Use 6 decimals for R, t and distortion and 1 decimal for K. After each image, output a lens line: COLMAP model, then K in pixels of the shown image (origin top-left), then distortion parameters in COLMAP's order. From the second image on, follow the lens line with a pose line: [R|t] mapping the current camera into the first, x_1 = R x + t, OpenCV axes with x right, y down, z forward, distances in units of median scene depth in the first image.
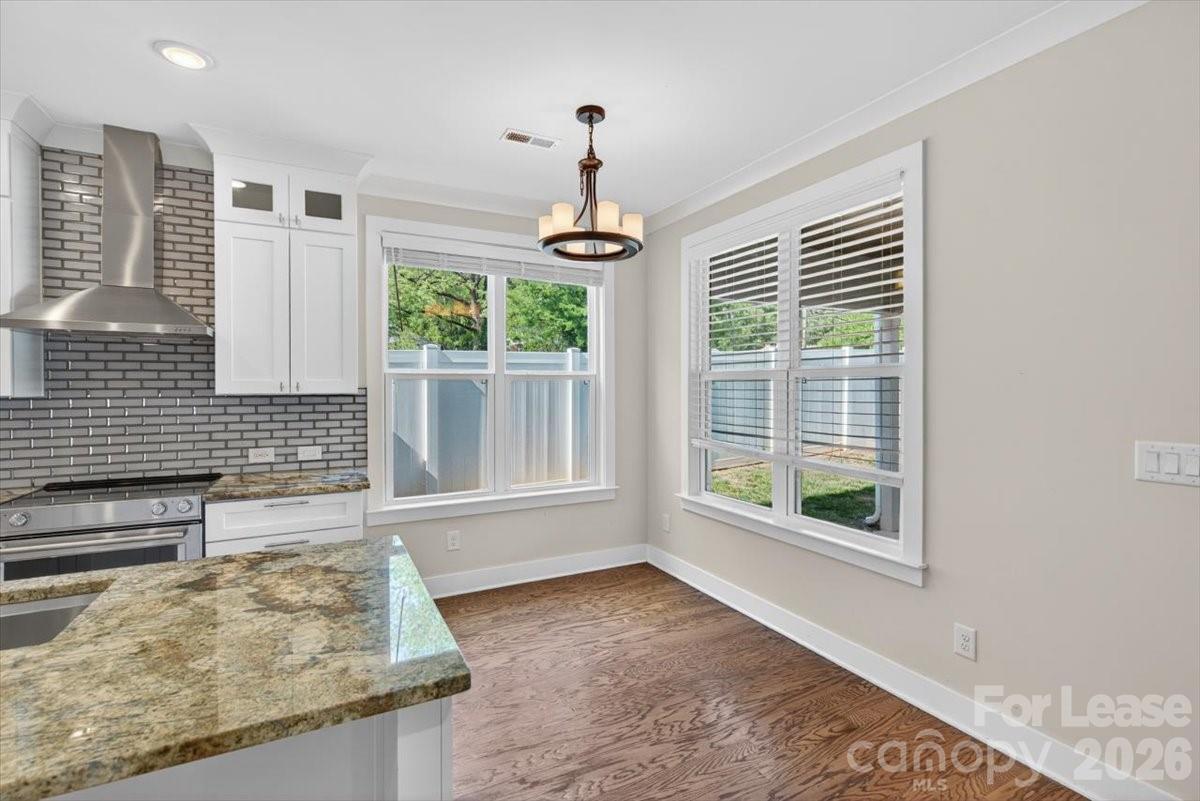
lens RADIAL K [[543.2, 0, 596.4], [0, 543.2, 389.8], [0, 0, 1]] dist [0.007058, -0.004859]
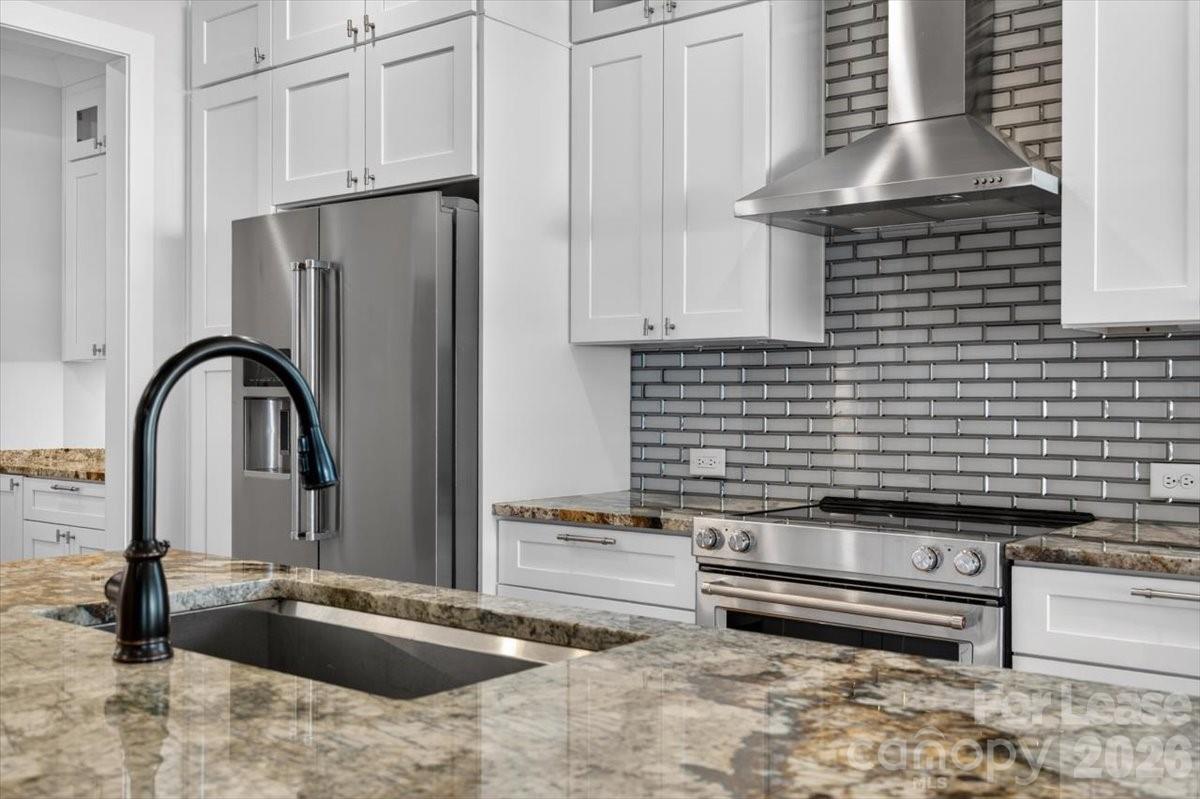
lens RADIAL K [[1198.0, 0, 600.5], [0, 1198.0, 396.8], [0, 0, 1]] dist [-0.015941, 0.000000]
pose [[0.415274, 0.002941, -0.909692, 0.018229], [-0.010563, 0.999943, -0.001589, 0.066495], [0.909635, 0.010269, 0.415282, 0.249947]]
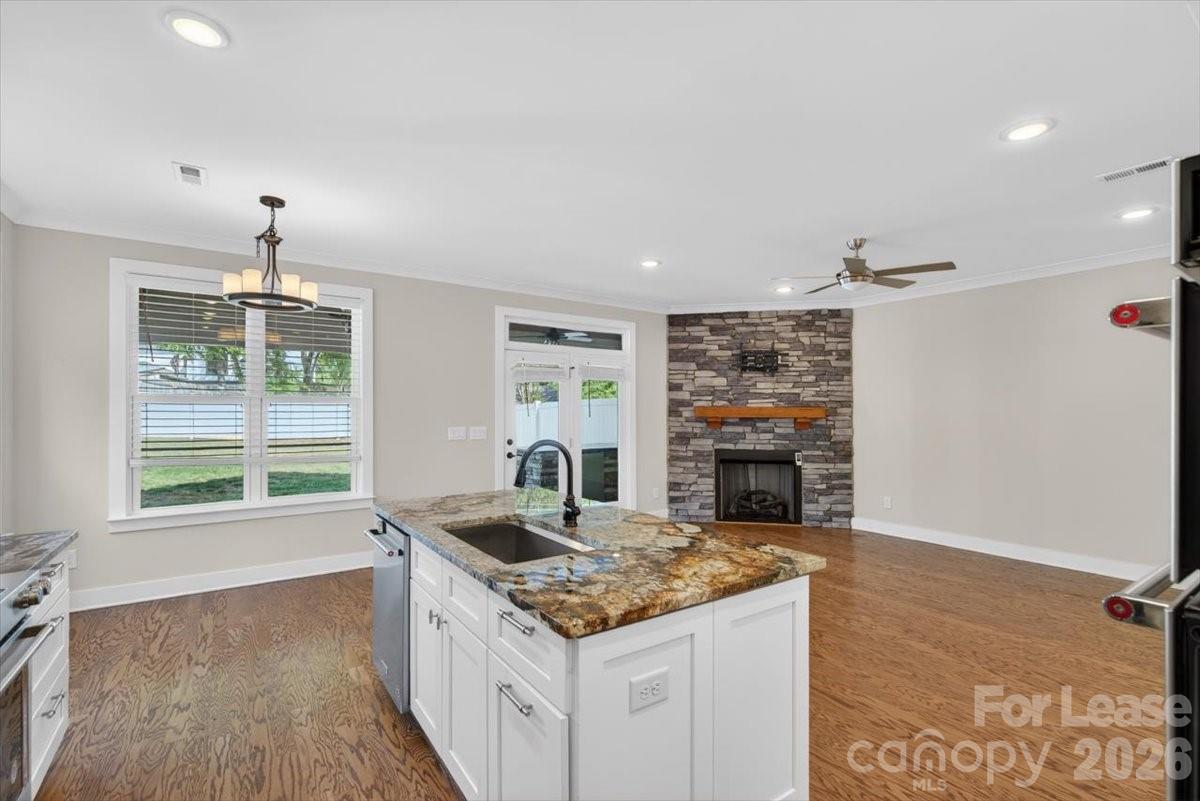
lens RADIAL K [[543.2, 0, 597.5], [0, 543.2, 409.5], [0, 0, 1]] dist [0.007058, -0.004859]
pose [[-0.134478, 0.002743, 0.990913, -1.236912], [0.004755, 0.999986, -0.002123, 0.003539], [-0.990905, 0.004426, -0.134489, 0.349814]]
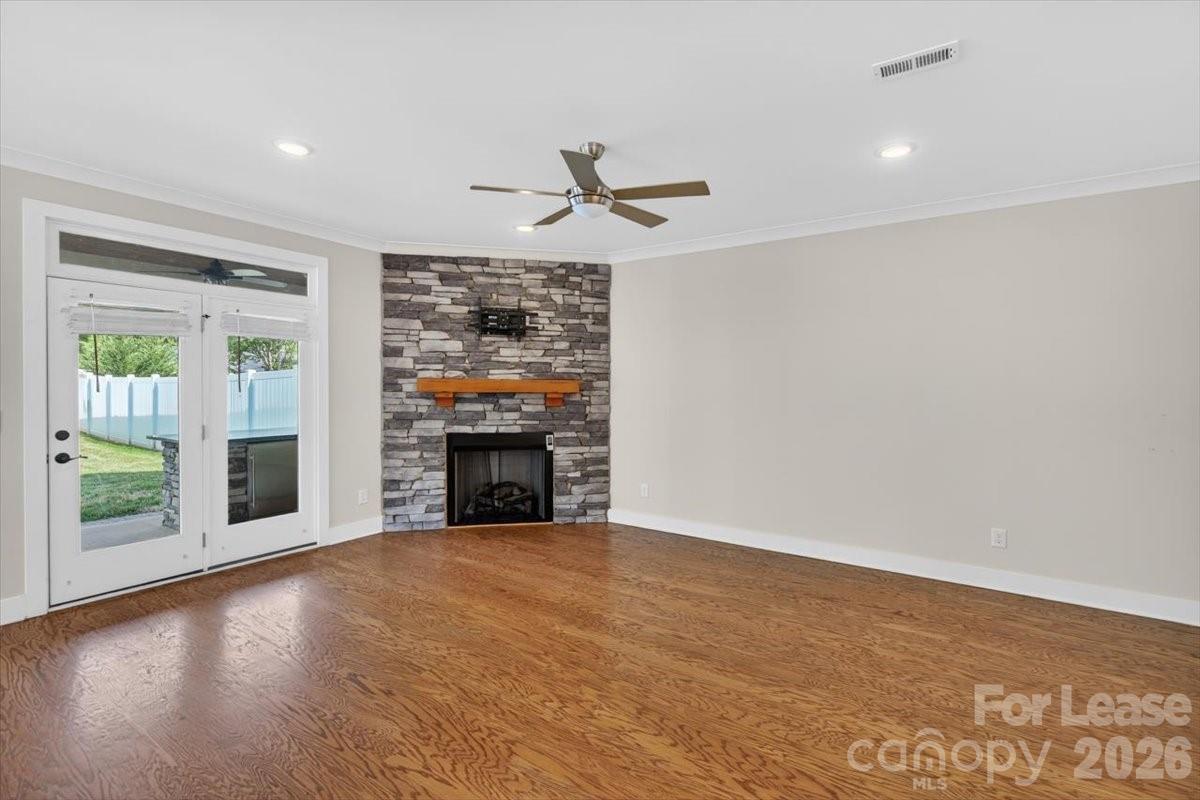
lens RADIAL K [[543.2, 0, 604.4], [0, 543.2, 390.6], [0, 0, 1]] dist [0.007058, -0.004859]
pose [[-0.489103, -0.013064, 0.872128, -0.827131], [-0.000660, 0.999893, 0.014607, 0.002721], [-0.872226, 0.006568, -0.489059, -0.030515]]
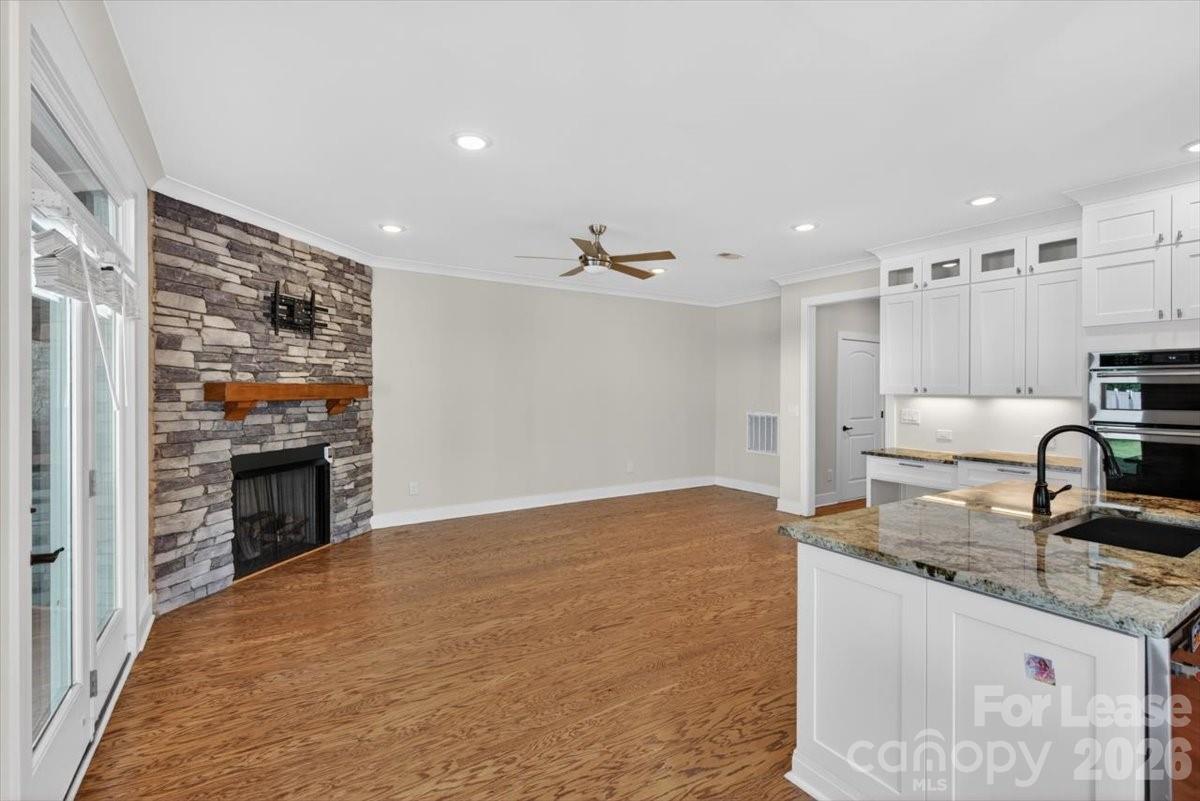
lens RADIAL K [[543.2, 0, 604.6], [0, 543.2, 388.9], [0, 0, 1]] dist [0.007058, -0.004859]
pose [[-0.993828, -0.002480, -0.110904, 0.215997], [-0.003232, 0.999973, 0.006600, -0.006405], [0.110884, 0.006918, -0.993809, 0.954633]]
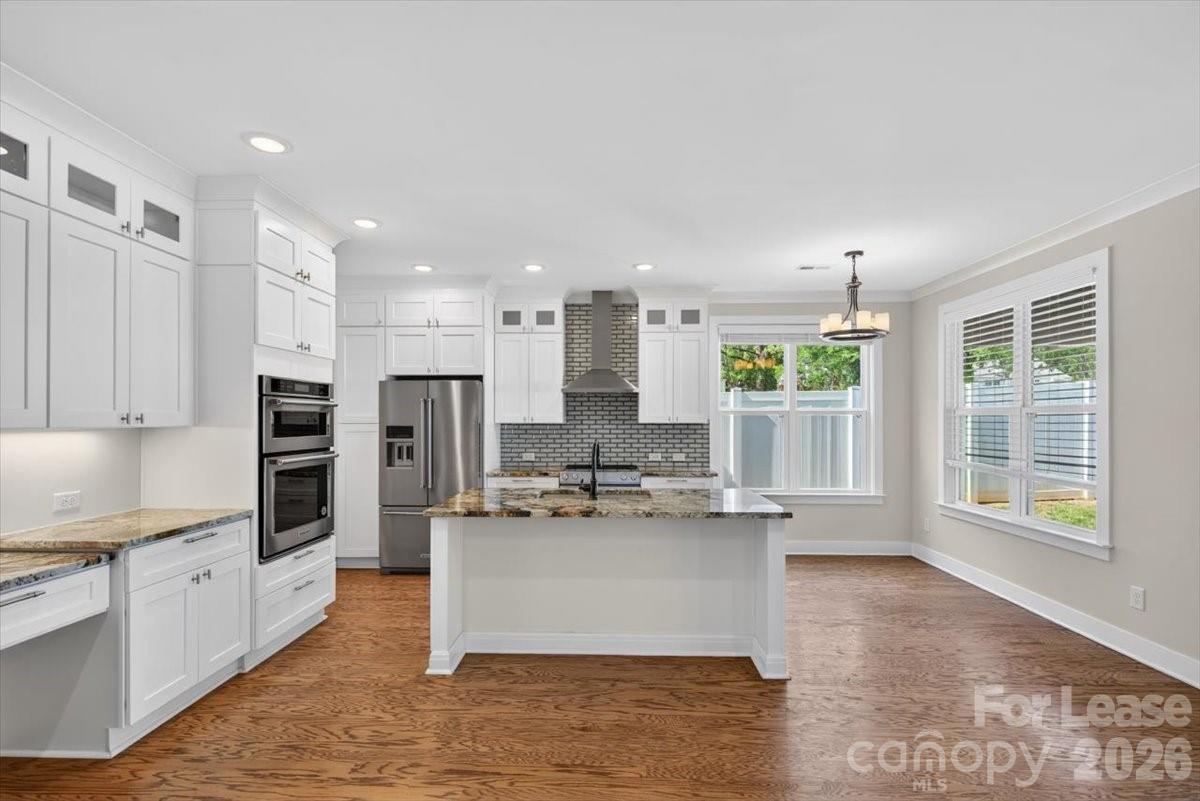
lens RADIAL K [[543.2, 0, 599.3], [0, 543.2, 417.8], [0, 0, 1]] dist [0.007058, -0.004859]
pose [[0.877180, 0.001201, -0.480160, 0.090693], [-0.005227, 0.999962, -0.007046, 0.004124], [0.480133, 0.008691, 0.877153, -0.707928]]
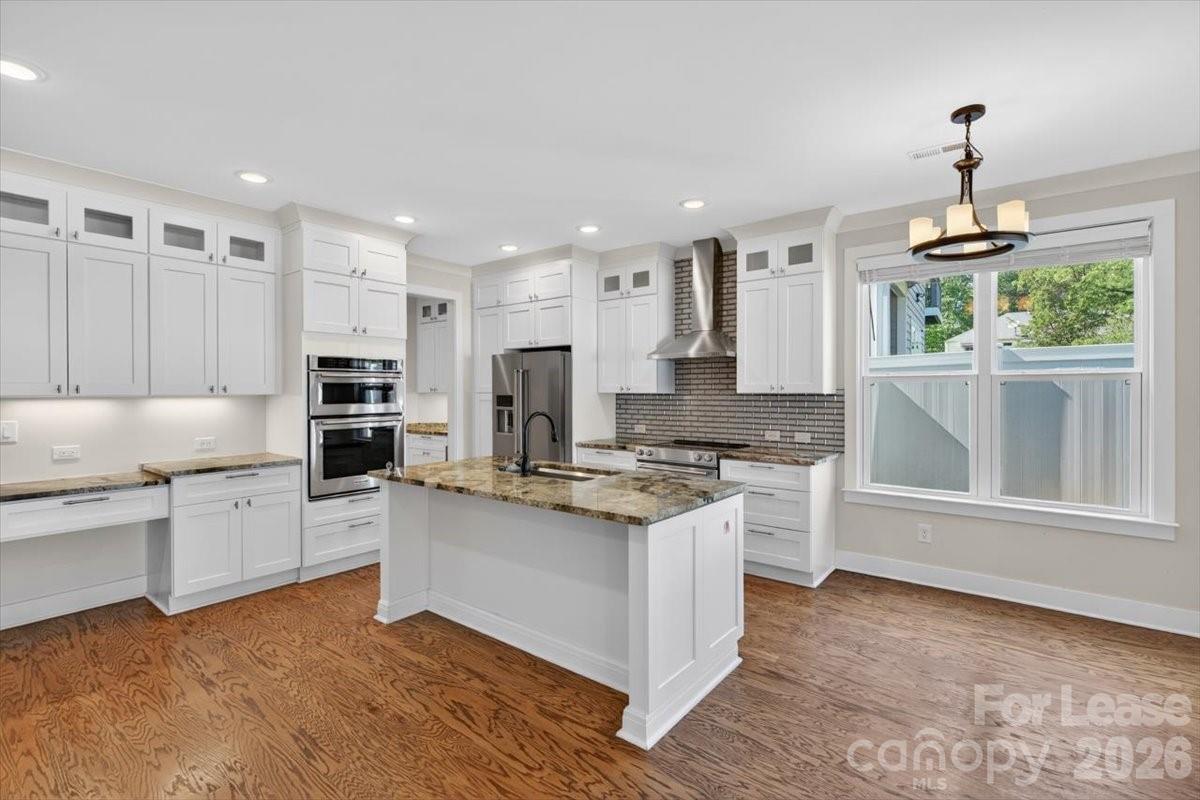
lens RADIAL K [[543.2, 0, 597.6], [0, 543.2, 392.9], [0, 0, 1]] dist [0.007058, -0.004859]
pose [[0.416816, 0.006394, -0.908968, 0.533876], [-0.004523, 0.999977, 0.004961, 0.001884], [0.908979, 0.002043, 0.416836, -0.023649]]
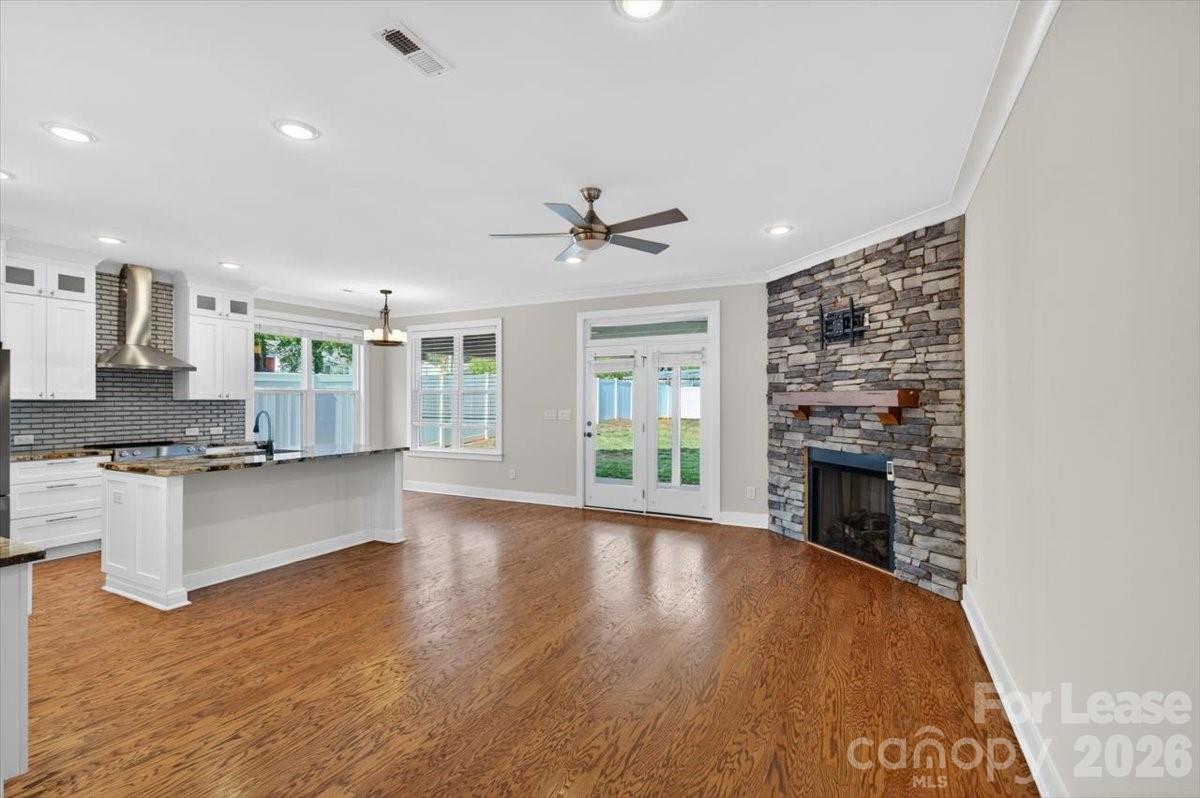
lens RADIAL K [[543.2, 0, 602.5], [0, 543.2, 398.1], [0, 0, 1]] dist [0.007058, -0.004859]
pose [[0.812498, 0.003068, 0.582956, -0.595155], [0.002700, 0.999956, -0.009026, 0.024605], [-0.582958, 0.008908, 0.812453, -1.489037]]
